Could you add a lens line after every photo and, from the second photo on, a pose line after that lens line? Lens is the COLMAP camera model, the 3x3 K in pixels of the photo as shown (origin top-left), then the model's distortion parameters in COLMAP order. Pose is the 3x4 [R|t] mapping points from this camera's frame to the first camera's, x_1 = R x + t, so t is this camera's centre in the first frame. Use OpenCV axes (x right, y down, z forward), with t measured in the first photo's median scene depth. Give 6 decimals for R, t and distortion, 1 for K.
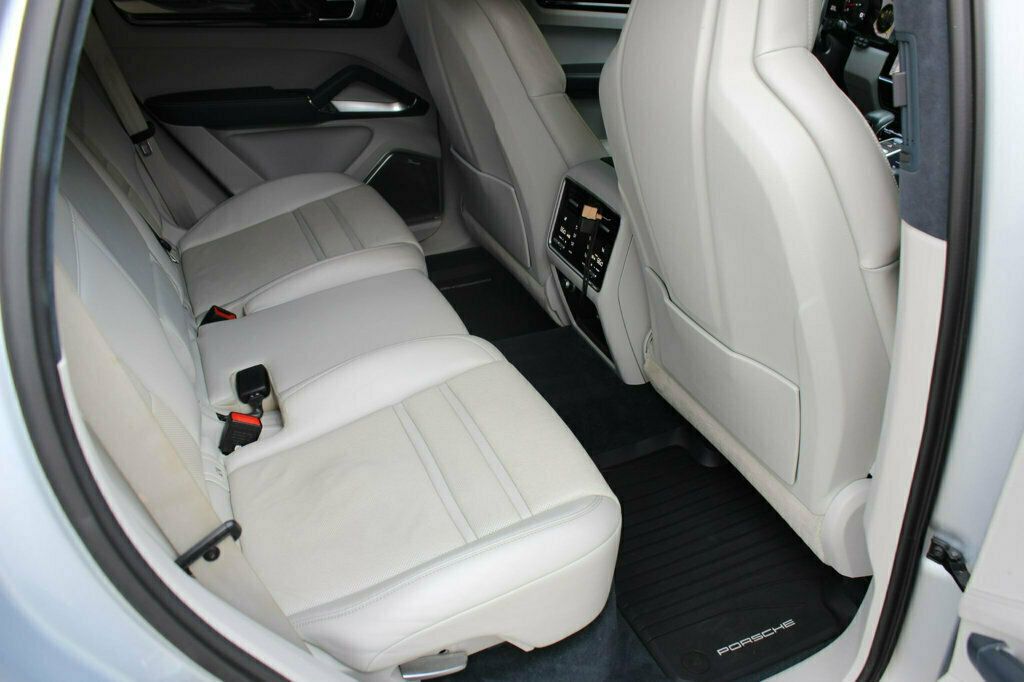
lens RADIAL K [[848.6, 0, 511.4], [0, 848.6, 341.6], [0, 0, 1]] dist [-0.156836, 0.117283]
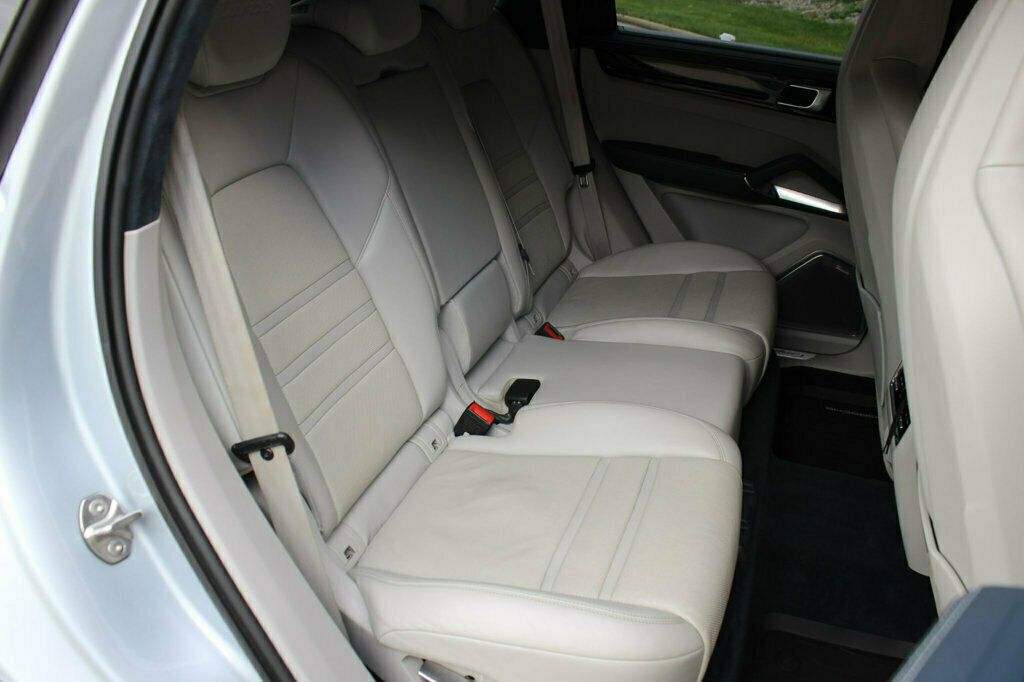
lens RADIAL K [[848.6, 0, 532.9], [0, 848.6, 350.4], [0, 0, 1]] dist [-0.156836, 0.117283]
pose [[0.739456, 0.318462, -0.593116, 0.292078], [-0.380386, 0.924562, 0.022187, -0.026246], [0.555438, 0.209207, 0.804811, 0.108057]]
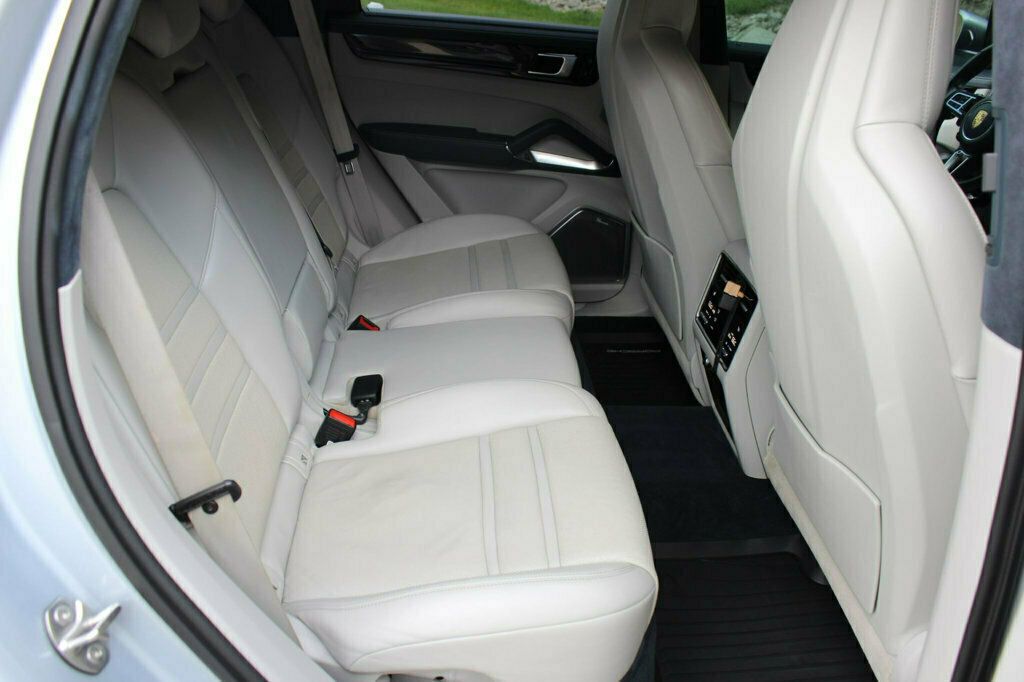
lens RADIAL K [[848.6, 0, 519.1], [0, 848.6, 347.7], [0, 0, 1]] dist [-0.156836, 0.117283]
pose [[0.942690, 0.181366, -0.280074, 0.142275], [-0.204236, 0.977403, -0.054501, 0.014637], [0.263861, 0.108579, 0.958430, 0.022516]]
